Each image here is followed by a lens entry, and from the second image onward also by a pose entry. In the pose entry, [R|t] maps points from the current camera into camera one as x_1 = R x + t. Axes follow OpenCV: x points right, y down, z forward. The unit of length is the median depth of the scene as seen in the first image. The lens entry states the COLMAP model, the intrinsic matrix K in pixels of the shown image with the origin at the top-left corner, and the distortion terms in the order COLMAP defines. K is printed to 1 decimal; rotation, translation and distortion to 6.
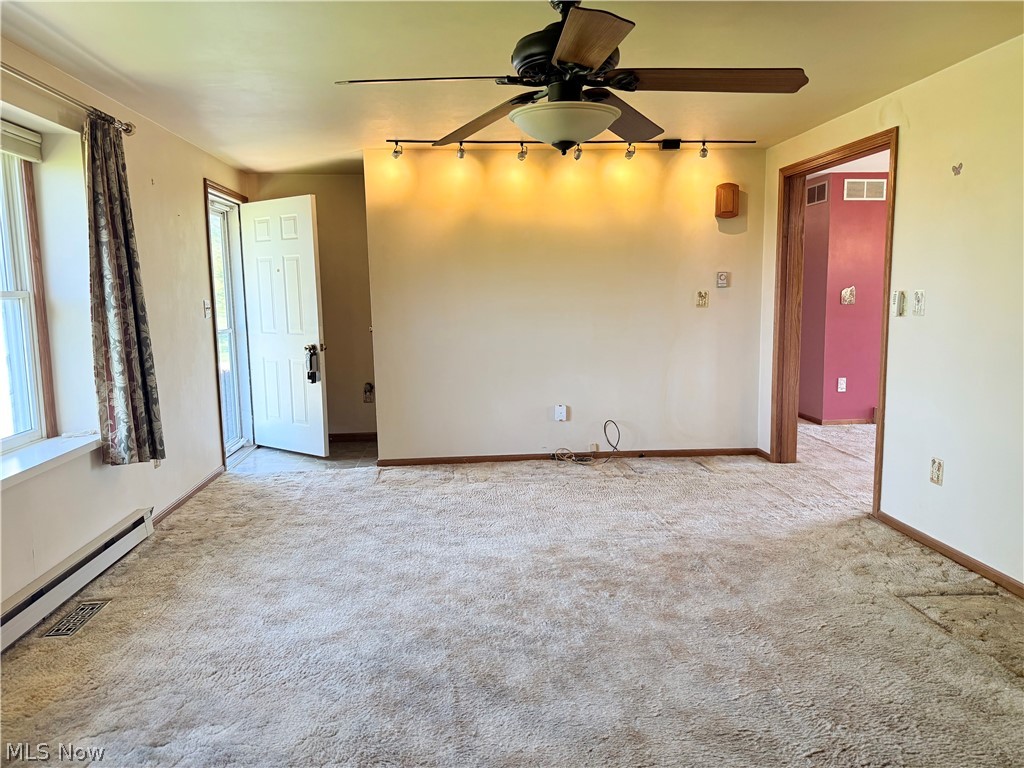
lens RADIAL K [[731.1, 0, 511.2], [0, 731.1, 383.8], [0, 0, 1]] dist [0.013201, -0.004981]
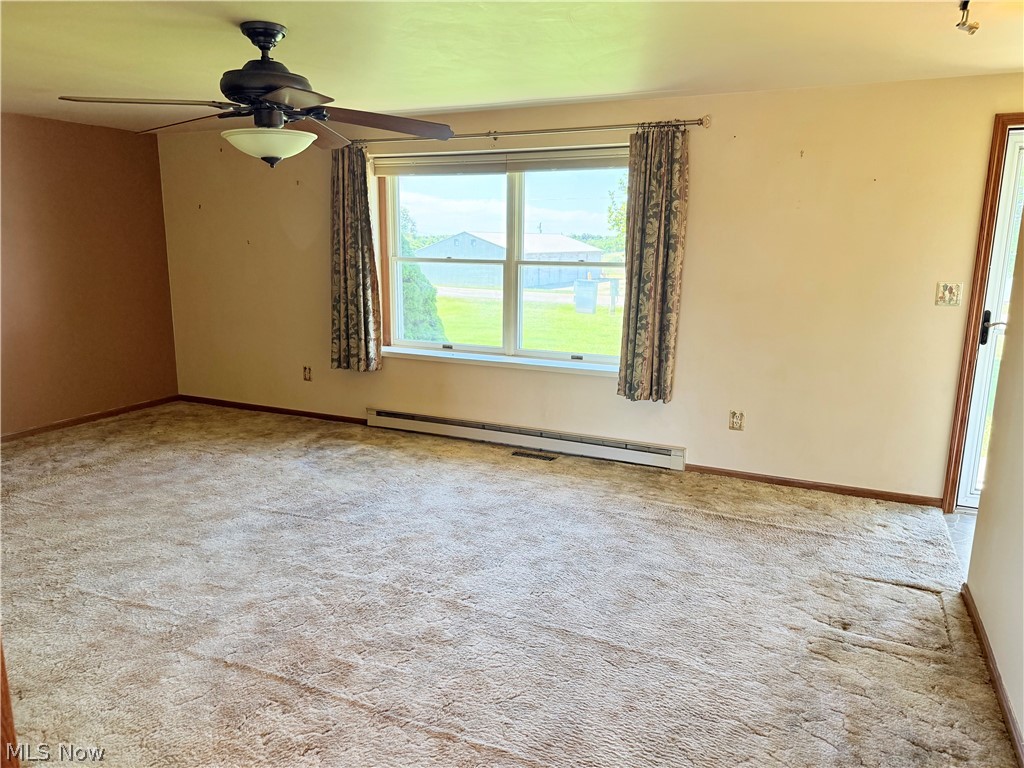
lens RADIAL K [[731.1, 0, 511.2], [0, 731.1, 383.9], [0, 0, 1]] dist [0.013201, -0.004981]
pose [[-0.496010, 0.187516, -0.847828, 0.790186], [-0.115691, 0.953427, 0.278555, -0.286595], [0.860575, 0.236252, -0.451215, 1.594540]]
